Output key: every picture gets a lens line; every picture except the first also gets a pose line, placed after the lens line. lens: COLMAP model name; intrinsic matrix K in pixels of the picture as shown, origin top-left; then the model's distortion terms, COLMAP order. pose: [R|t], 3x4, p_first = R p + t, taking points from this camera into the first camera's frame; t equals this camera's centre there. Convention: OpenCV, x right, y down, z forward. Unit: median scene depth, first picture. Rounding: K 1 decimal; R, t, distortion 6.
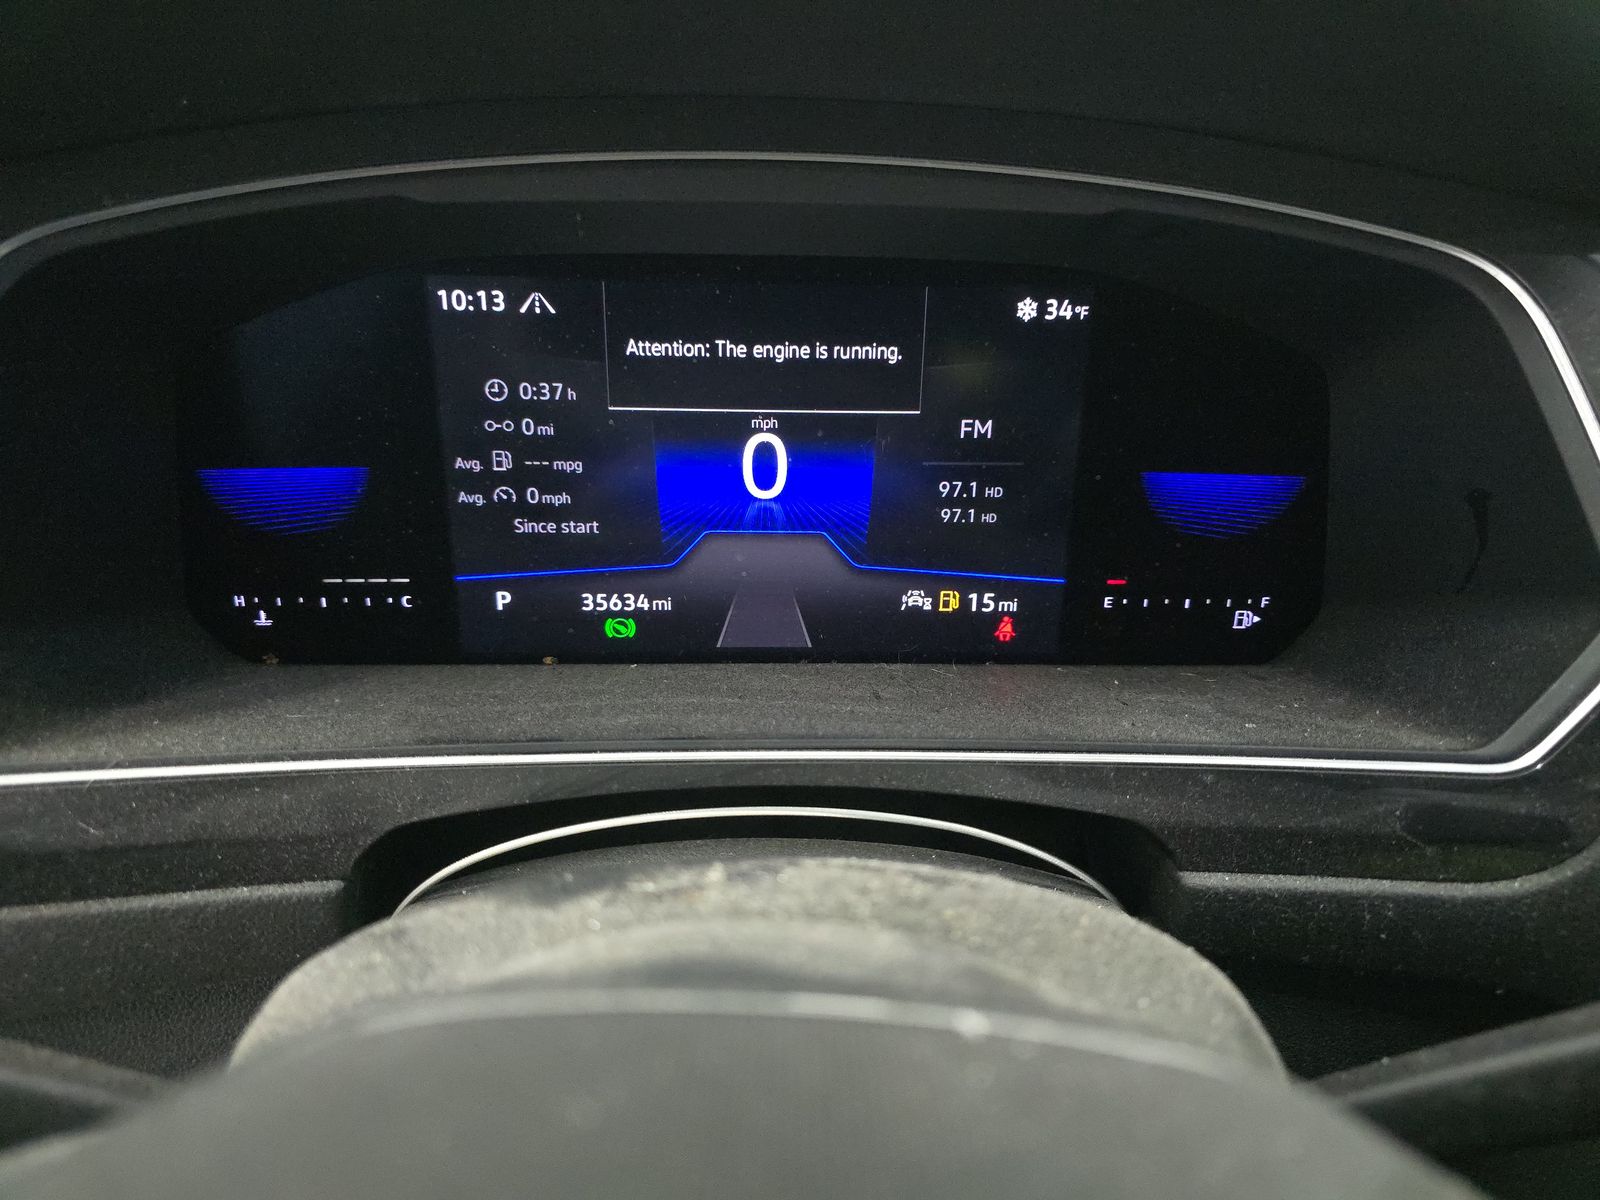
lens RADIAL K [[1132.6, 0, 809.0], [0, 1132.6, 602.6], [0, 0, 1]] dist [0.064541, -0.061572]
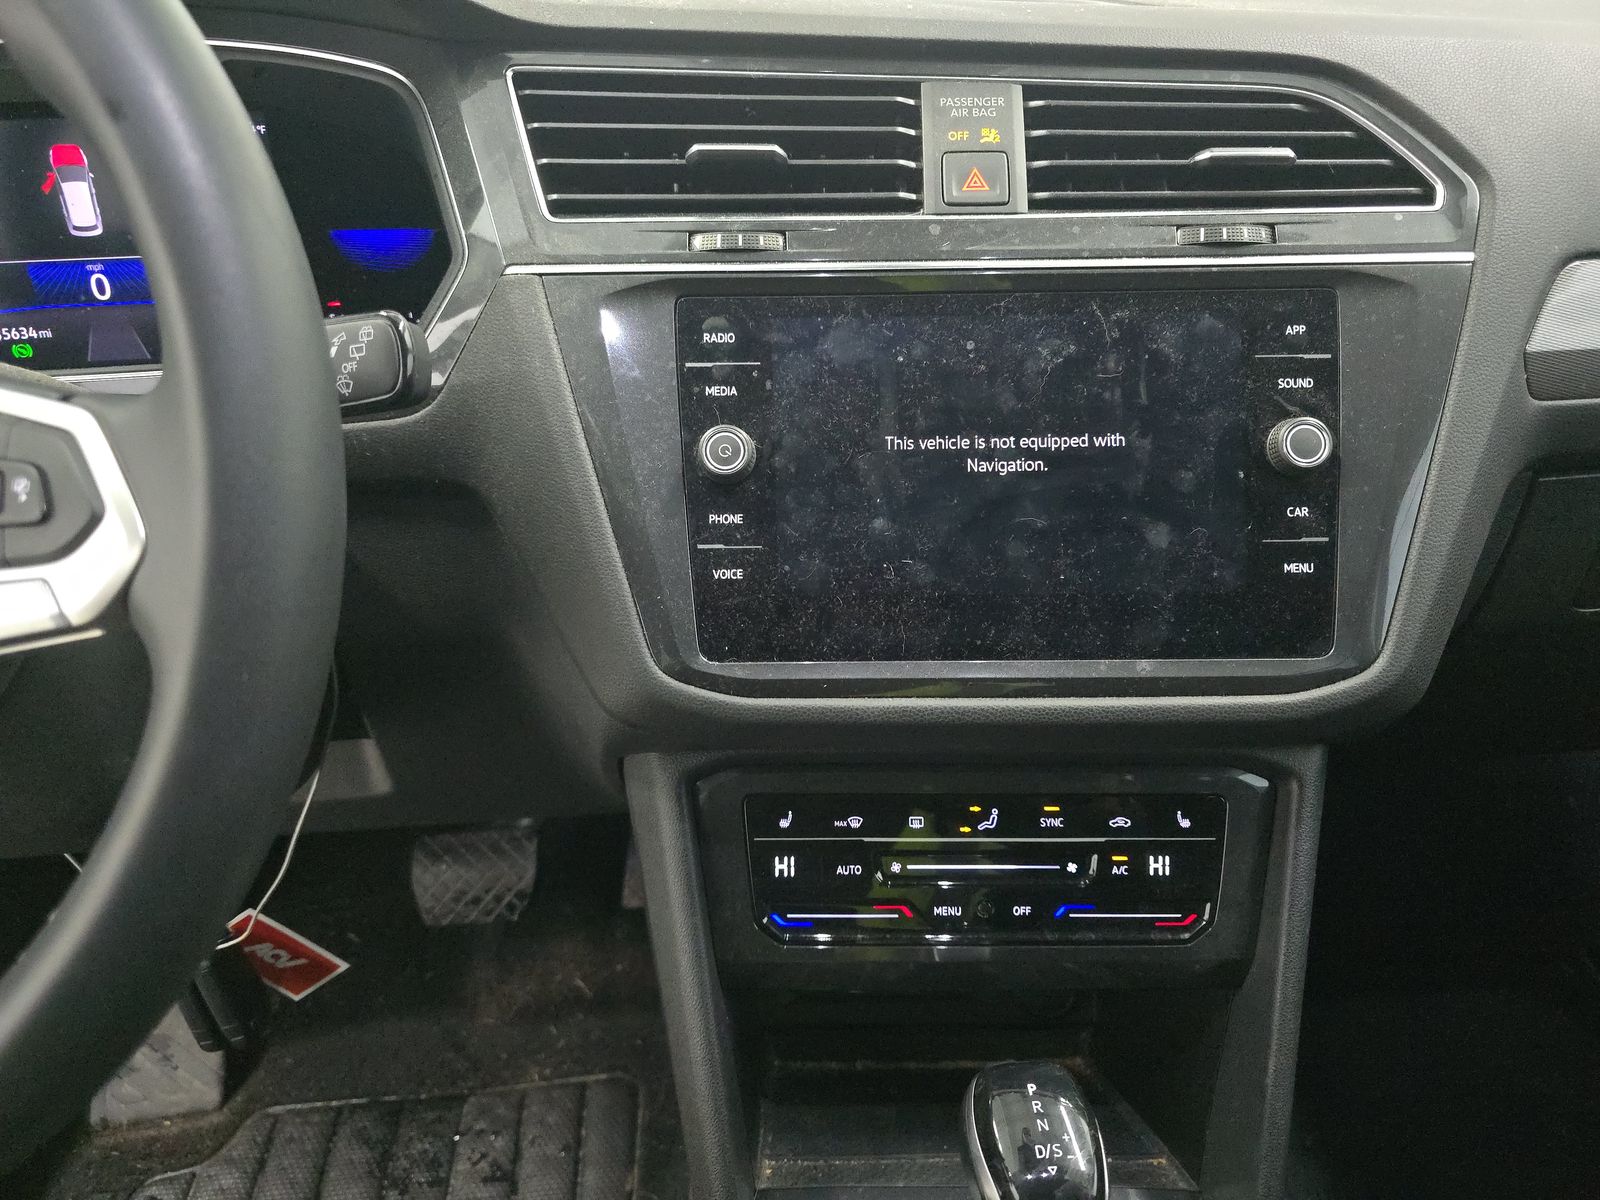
lens RADIAL K [[1132.6, 0, 809.0], [0, 1132.6, 602.6], [0, 0, 1]] dist [0.064541, -0.061572]
pose [[0.997864, -0.064731, 0.008817, 0.932521], [0.064455, 0.997509, 0.028675, 0.414471], [-0.010651, -0.028045, 0.999550, -0.664699]]
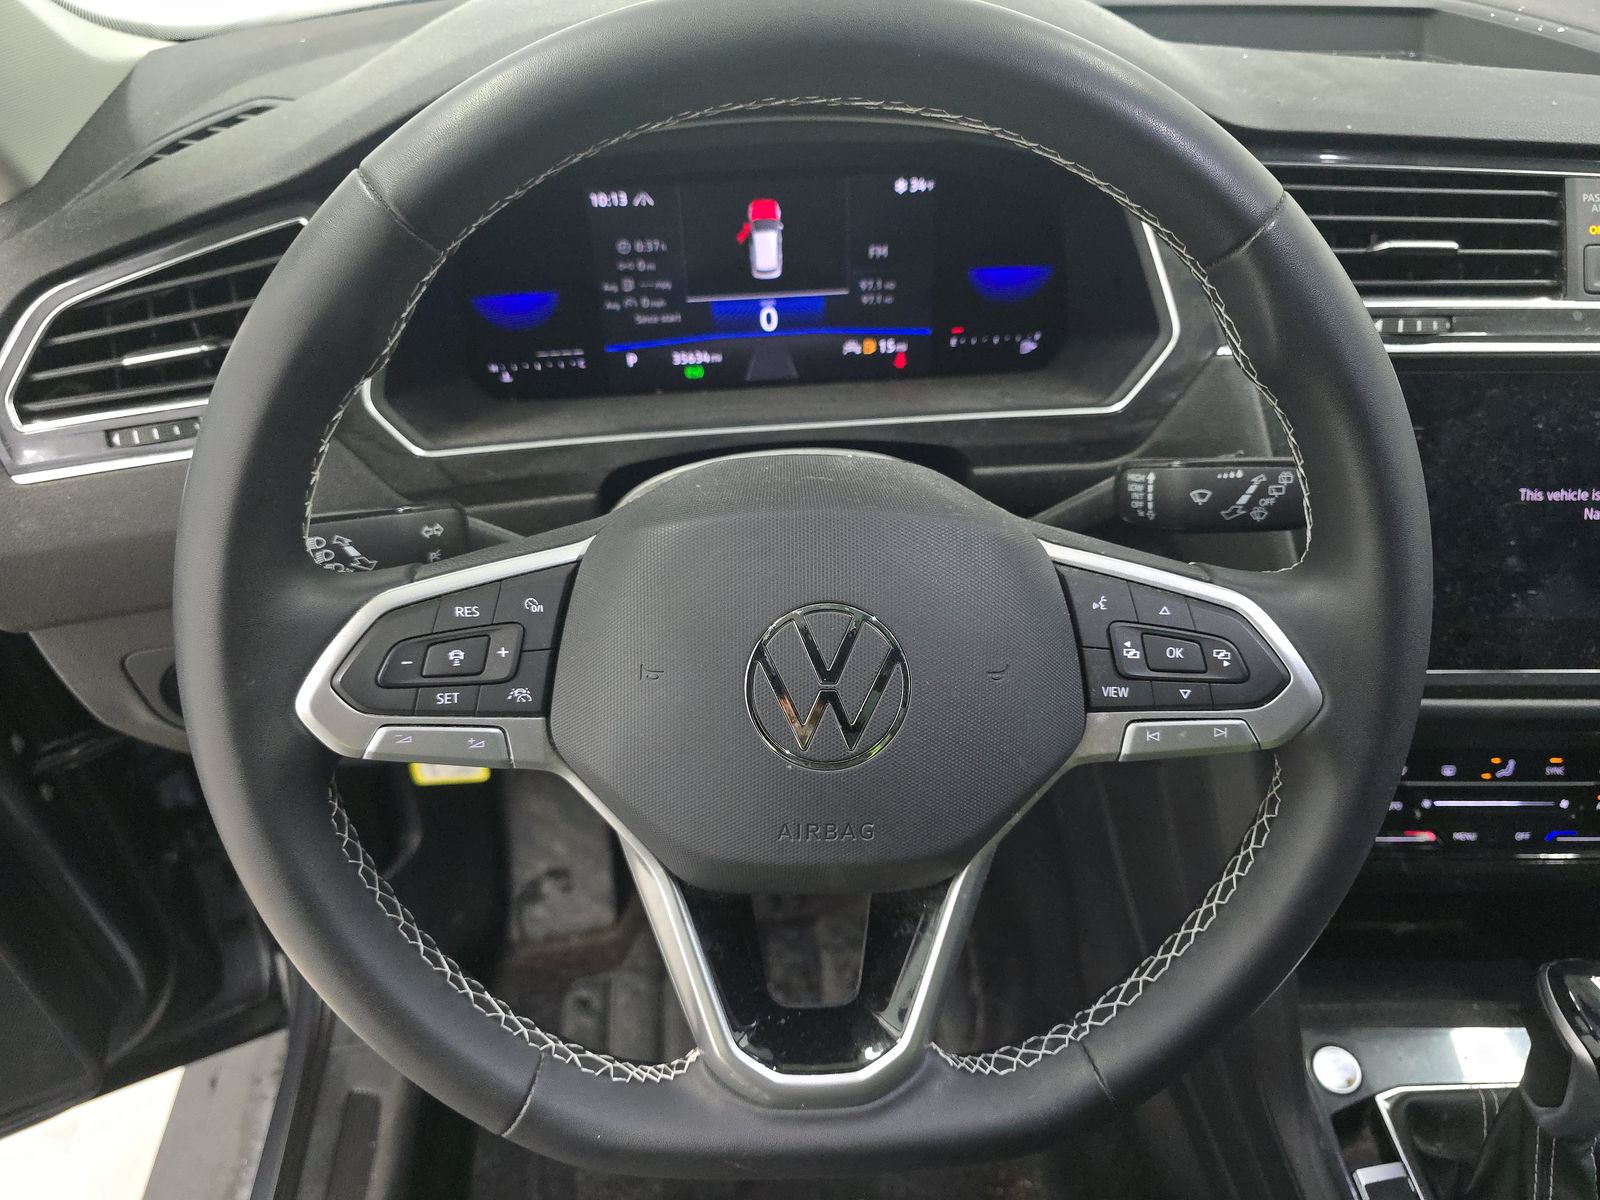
lens RADIAL K [[1132.6, 0, 809.0], [0, 1132.6, 602.6], [0, 0, 1]] dist [0.064541, -0.061572]
pose [[0.997919, -0.062089, 0.017400, -0.035634], [0.056794, 0.974121, 0.218775, -0.007178], [-0.030533, -0.217332, 0.975620, -0.957259]]
